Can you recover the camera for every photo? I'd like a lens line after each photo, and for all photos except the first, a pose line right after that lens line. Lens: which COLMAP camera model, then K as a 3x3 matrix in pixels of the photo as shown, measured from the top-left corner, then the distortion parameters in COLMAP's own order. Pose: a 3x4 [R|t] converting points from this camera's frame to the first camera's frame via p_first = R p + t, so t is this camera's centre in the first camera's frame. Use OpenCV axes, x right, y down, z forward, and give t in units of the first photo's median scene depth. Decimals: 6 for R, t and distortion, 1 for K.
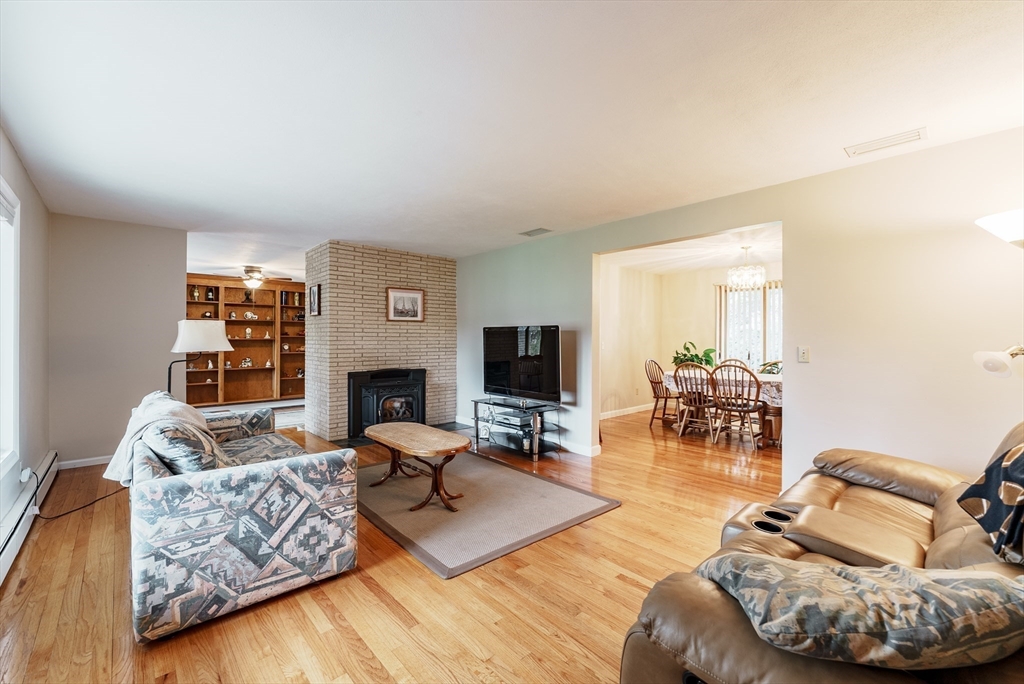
lens RADIAL K [[433.4, 0, 510.8], [0, 433.4, 342.1], [0, 0, 1]] dist [0.000855, -0.001173]
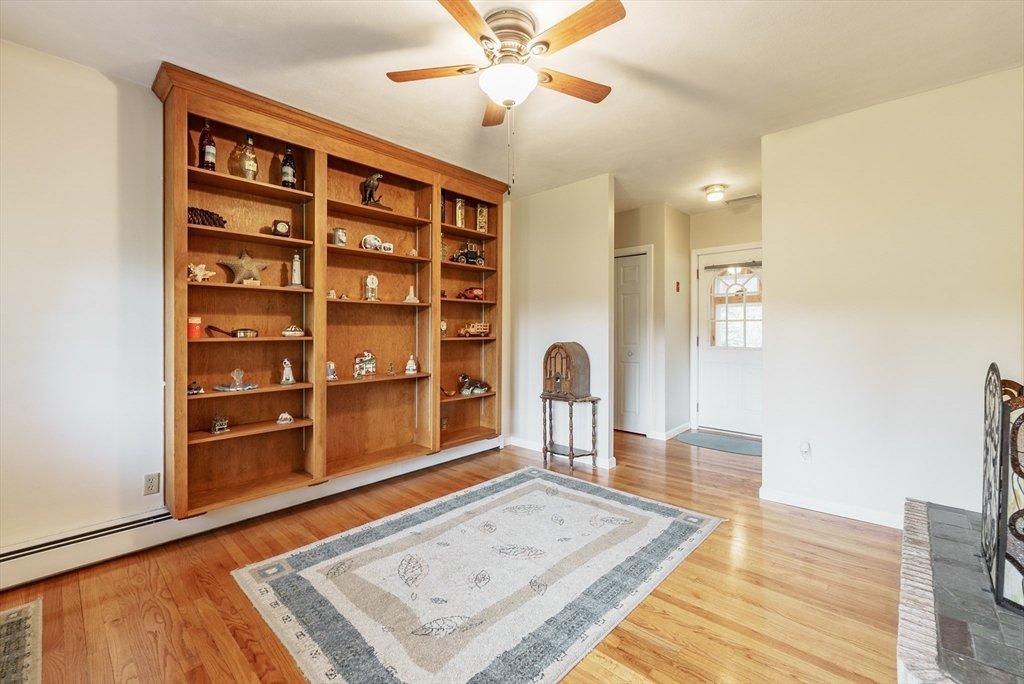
lens RADIAL K [[433.4, 0, 511.8], [0, 433.4, 332.0], [0, 0, 1]] dist [0.000855, -0.001173]
pose [[0.994989, -0.005275, 0.099849, -0.760257], [0.005025, 0.999984, 0.002748, 0.027197], [-0.099862, -0.002232, 0.994999, 0.877624]]
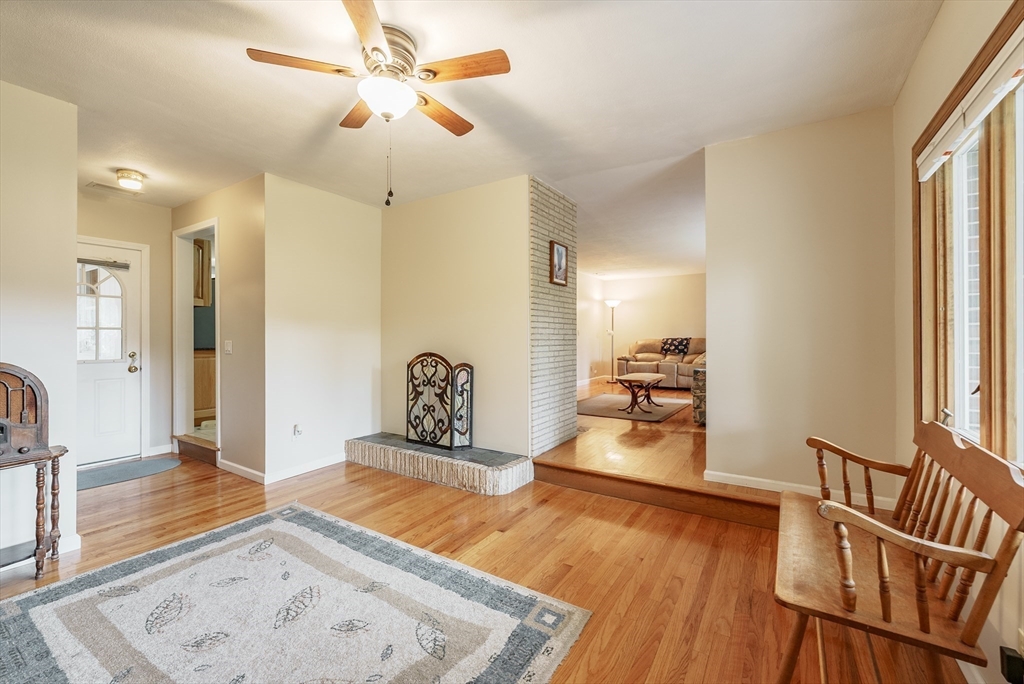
lens RADIAL K [[433.4, 0, 495.1], [0, 433.4, 337.0], [0, 0, 1]] dist [0.000855, -0.001173]
pose [[-0.261079, -0.003116, 0.965312, -1.259824], [0.006470, 0.999967, 0.004978, 0.022753], [-0.965296, 0.007545, -0.261050, 1.411872]]
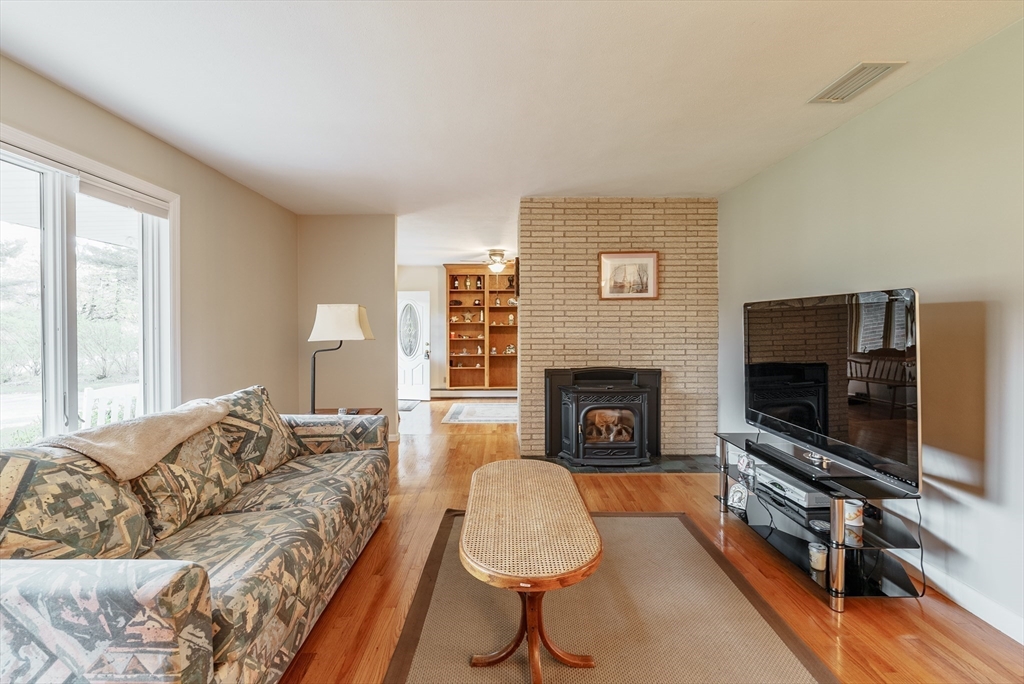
lens RADIAL K [[433.4, 0, 506.3], [0, 433.4, 332.3], [0, 0, 1]] dist [0.000855, -0.001173]
pose [[0.742685, 0.007348, -0.669601, 0.078464], [-0.000725, 0.999948, 0.010169, -0.002453], [0.669641, -0.007067, 0.742651, 0.369207]]
